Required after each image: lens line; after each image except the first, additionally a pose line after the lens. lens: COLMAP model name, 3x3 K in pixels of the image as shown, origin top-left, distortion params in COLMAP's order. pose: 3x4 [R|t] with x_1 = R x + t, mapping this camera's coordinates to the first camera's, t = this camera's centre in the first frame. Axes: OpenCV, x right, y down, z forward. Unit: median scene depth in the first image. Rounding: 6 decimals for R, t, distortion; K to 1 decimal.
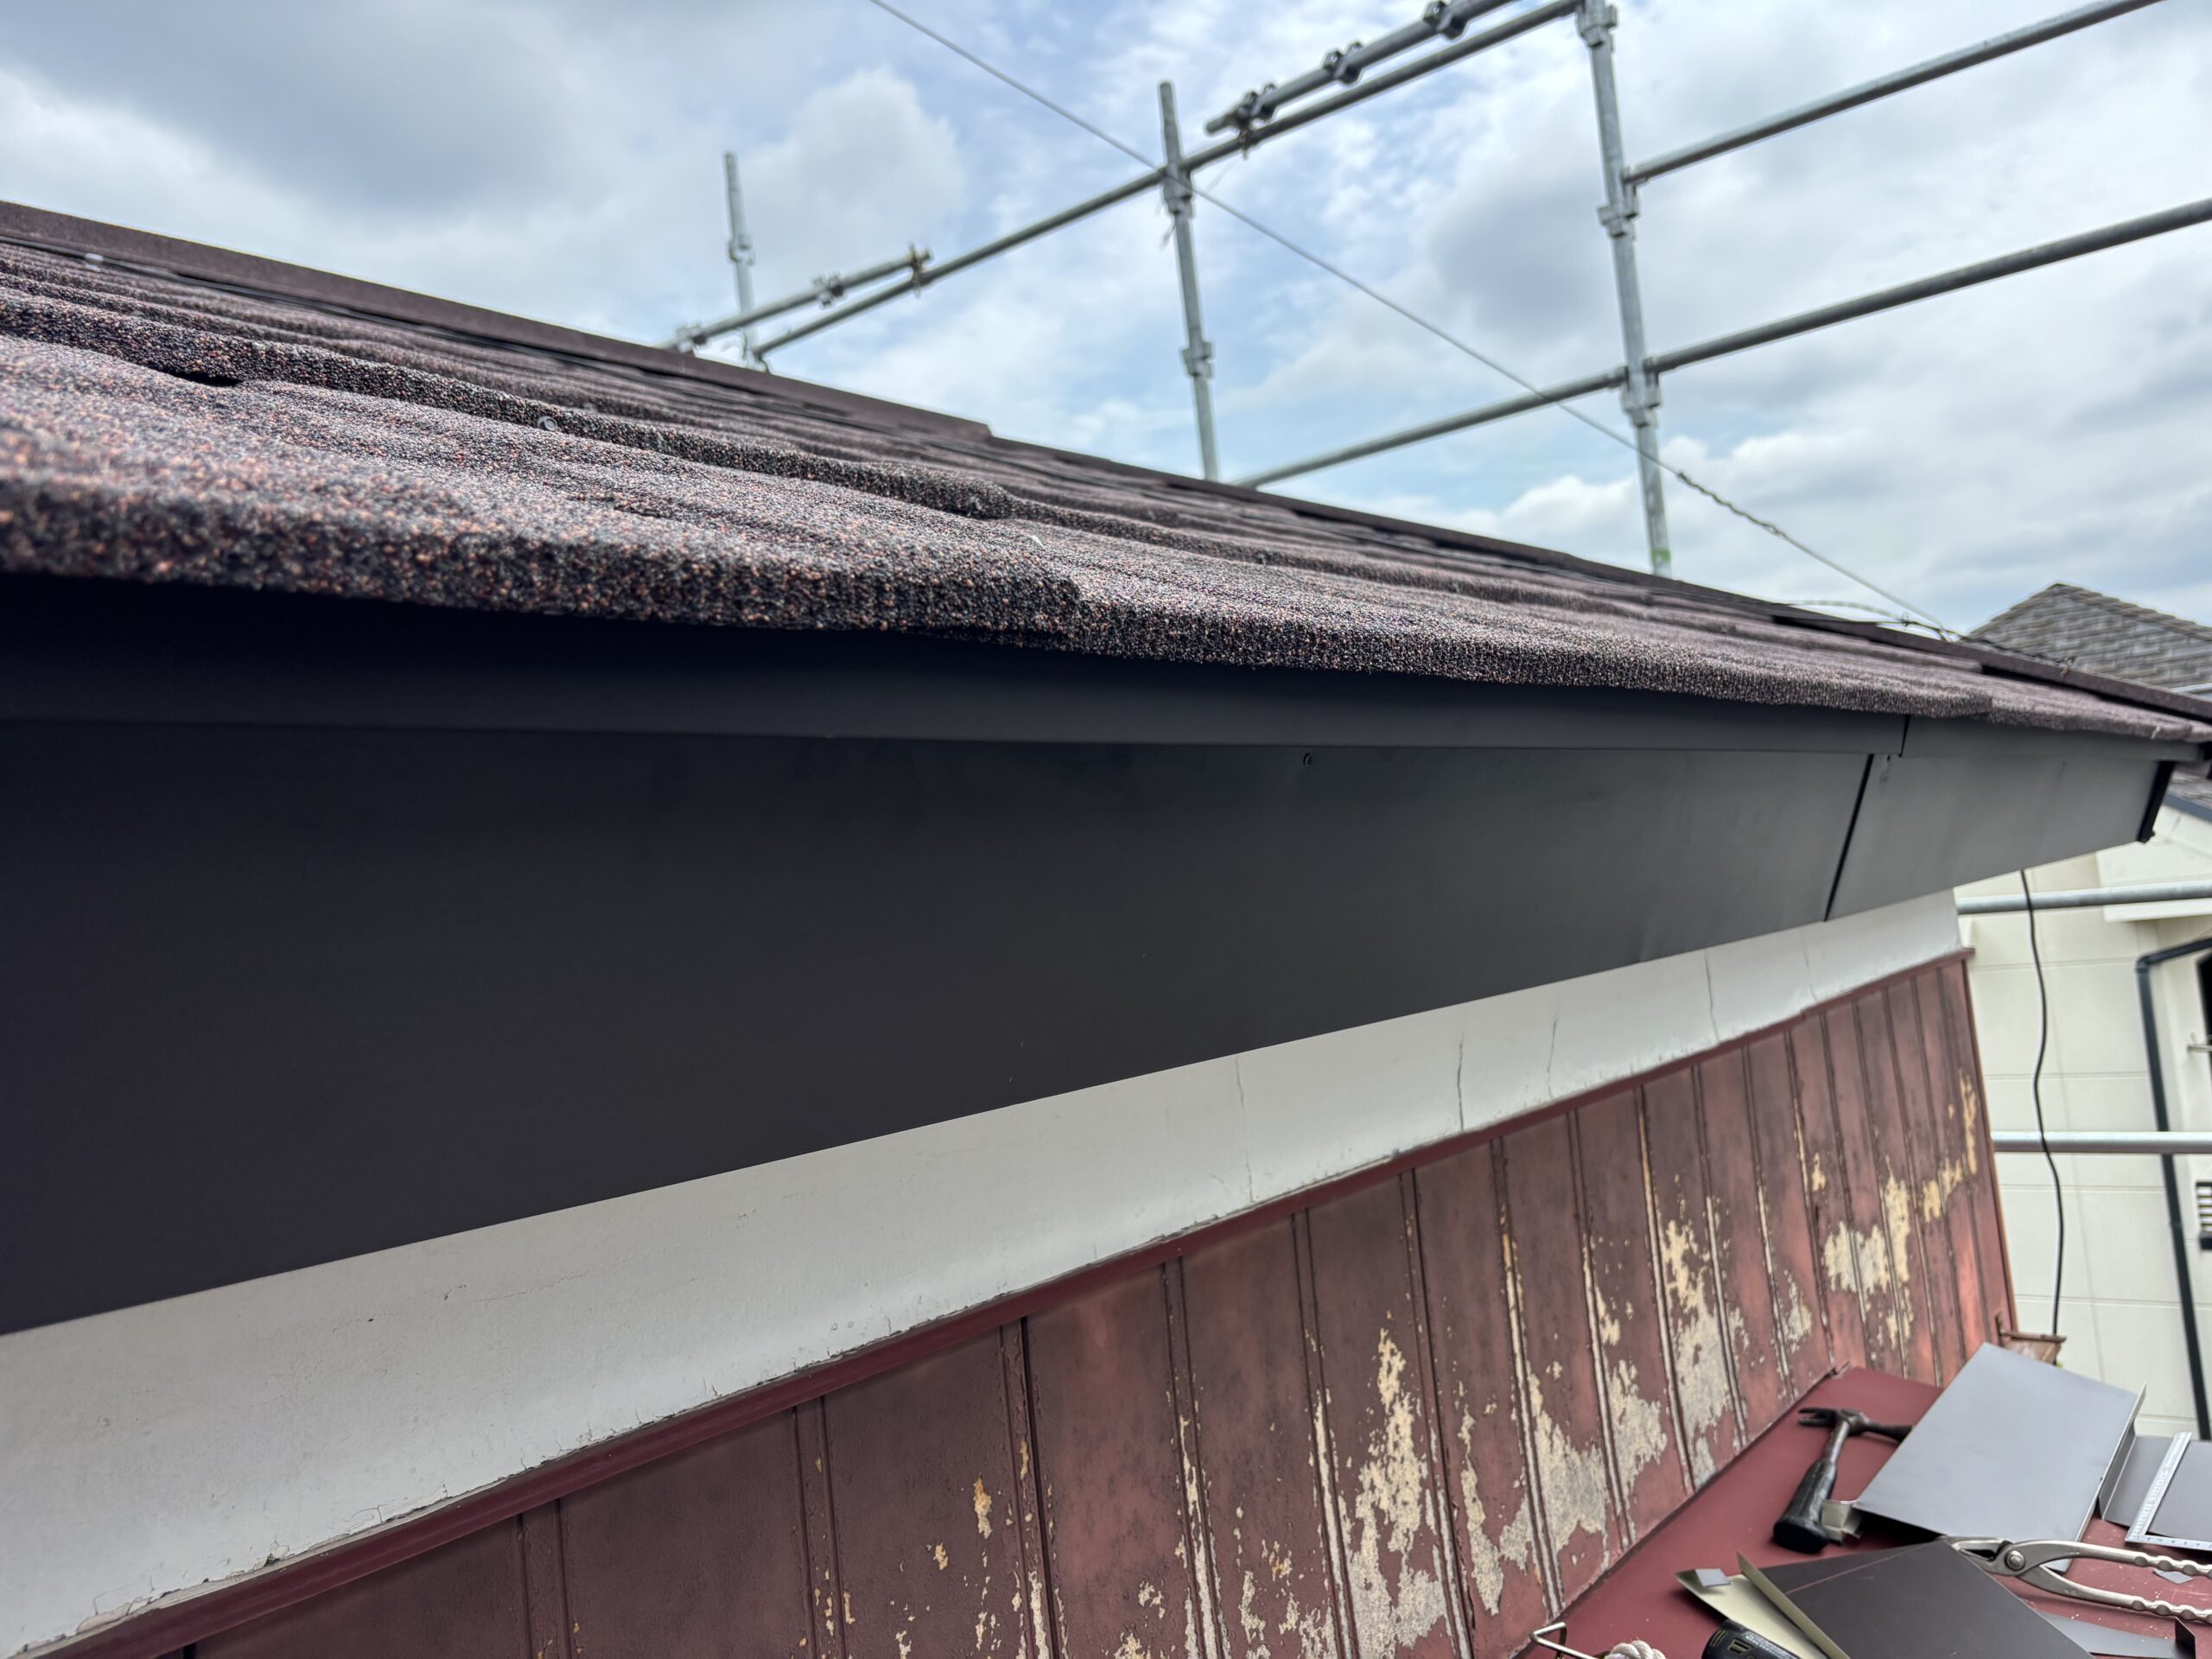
lens RADIAL K [[1710.7, 0, 1106.0], [0, 1710.7, 829.5], [0, 0, 1]] dist [-0.005721, -0.008889]
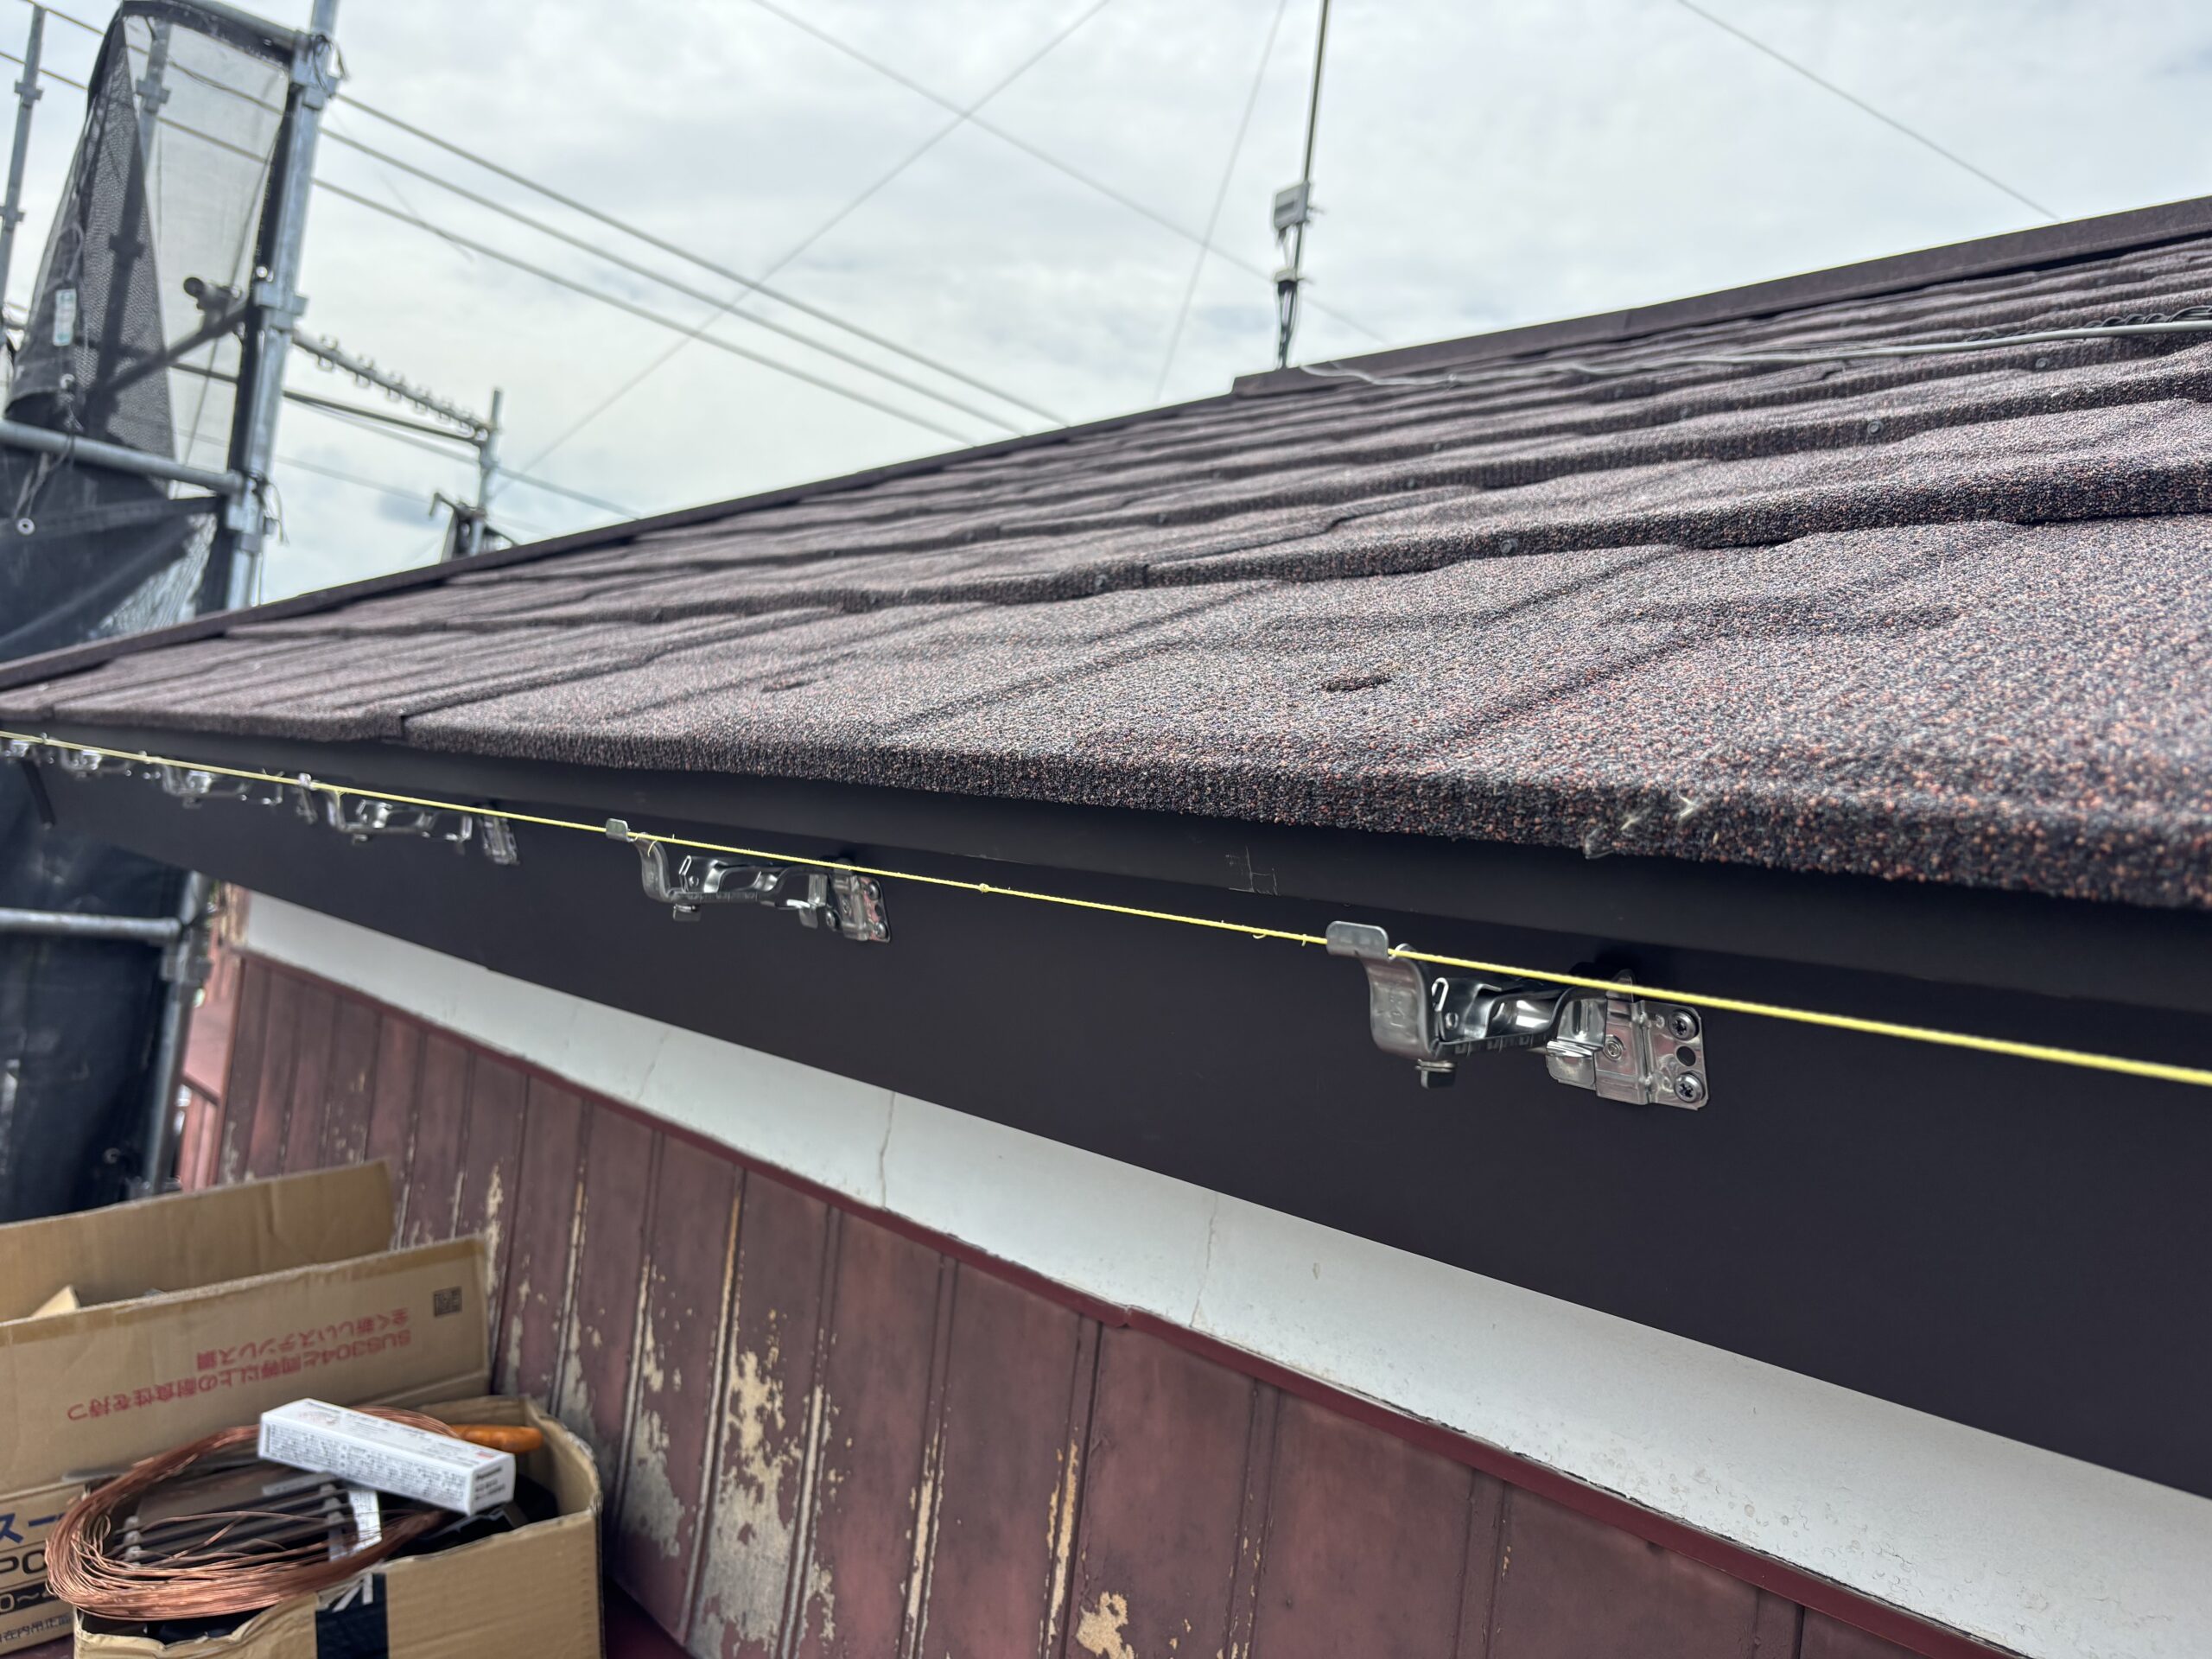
lens RADIAL K [[1710.7, 0, 1106.0], [0, 1710.7, 829.5], [0, 0, 1]] dist [-0.005721, -0.008889]
pose [[-0.170010, 0.039178, -0.984663, 1.508383], [-0.085764, 0.994830, 0.054390, -0.120030], [0.981703, 0.093695, -0.165771, 1.729729]]
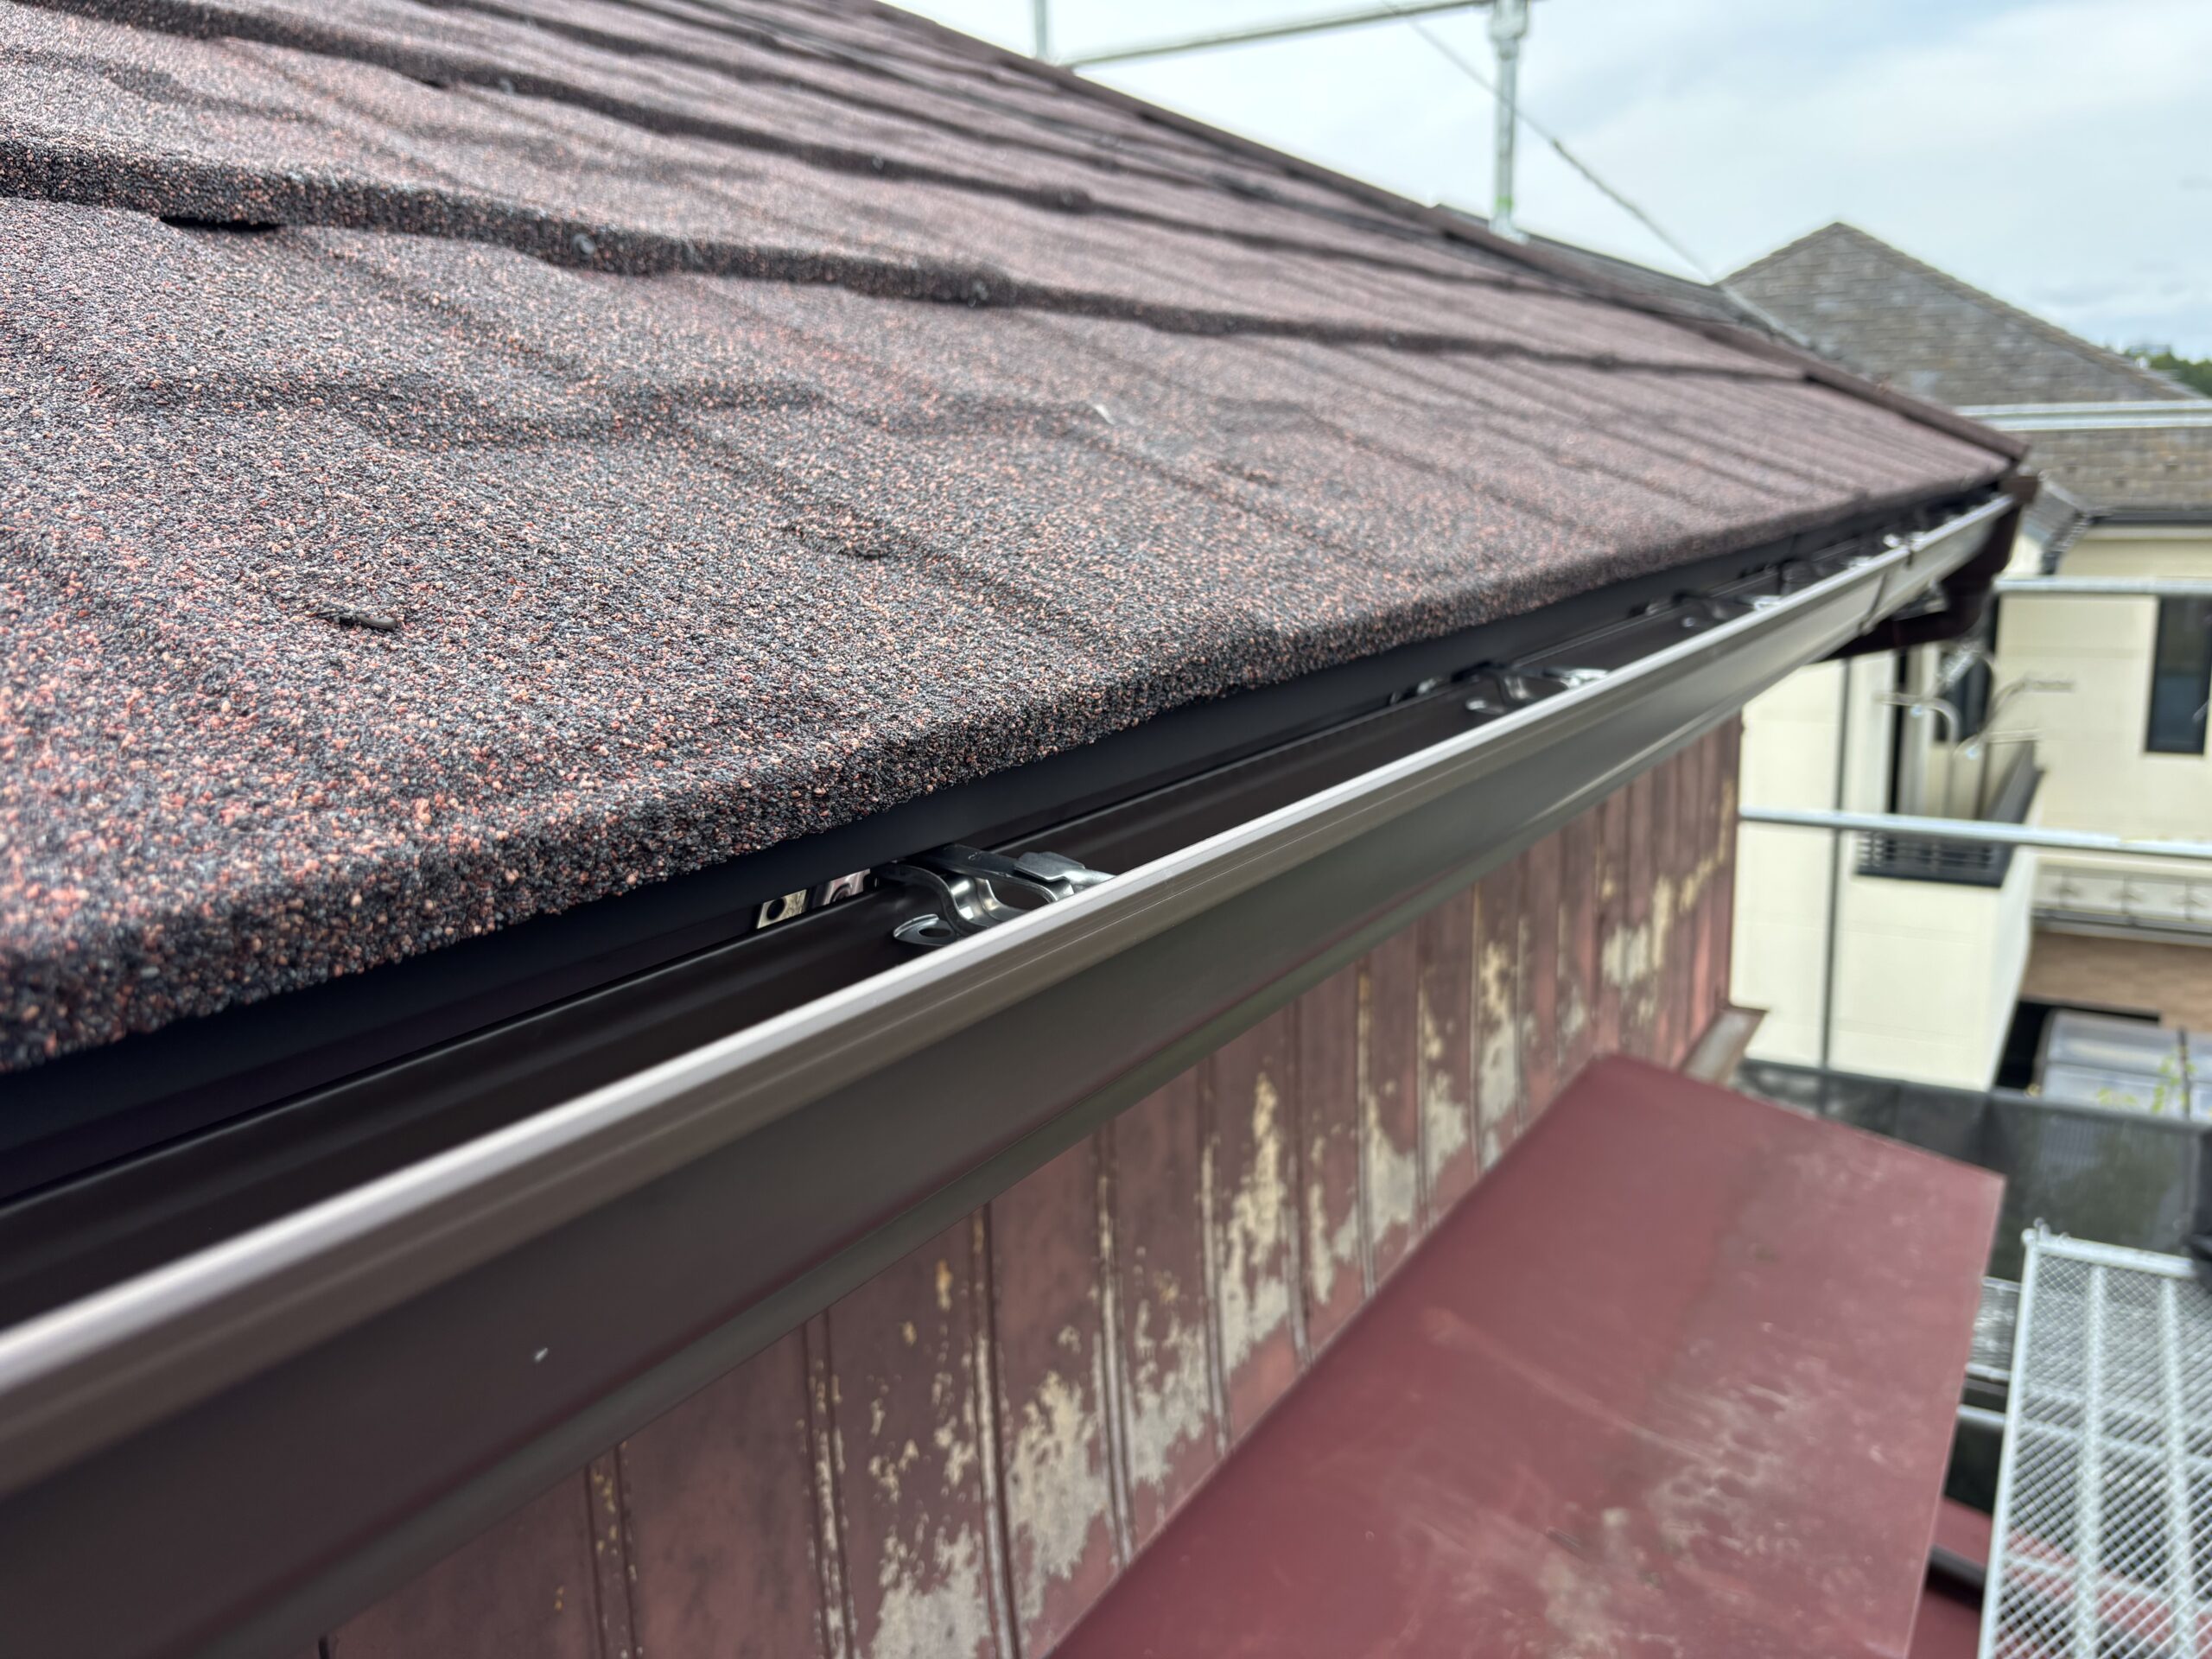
lens RADIAL K [[1715.1, 0, 1106.0], [0, 1715.1, 829.5], [0, 0, 1]] dist [0.079202, -0.217890]
pose [[0.986850, 0.046295, 0.154866, -0.111366], [-0.083088, 0.967123, 0.240354, -0.110874], [-0.138647, -0.250061, 0.958252, 0.008394]]
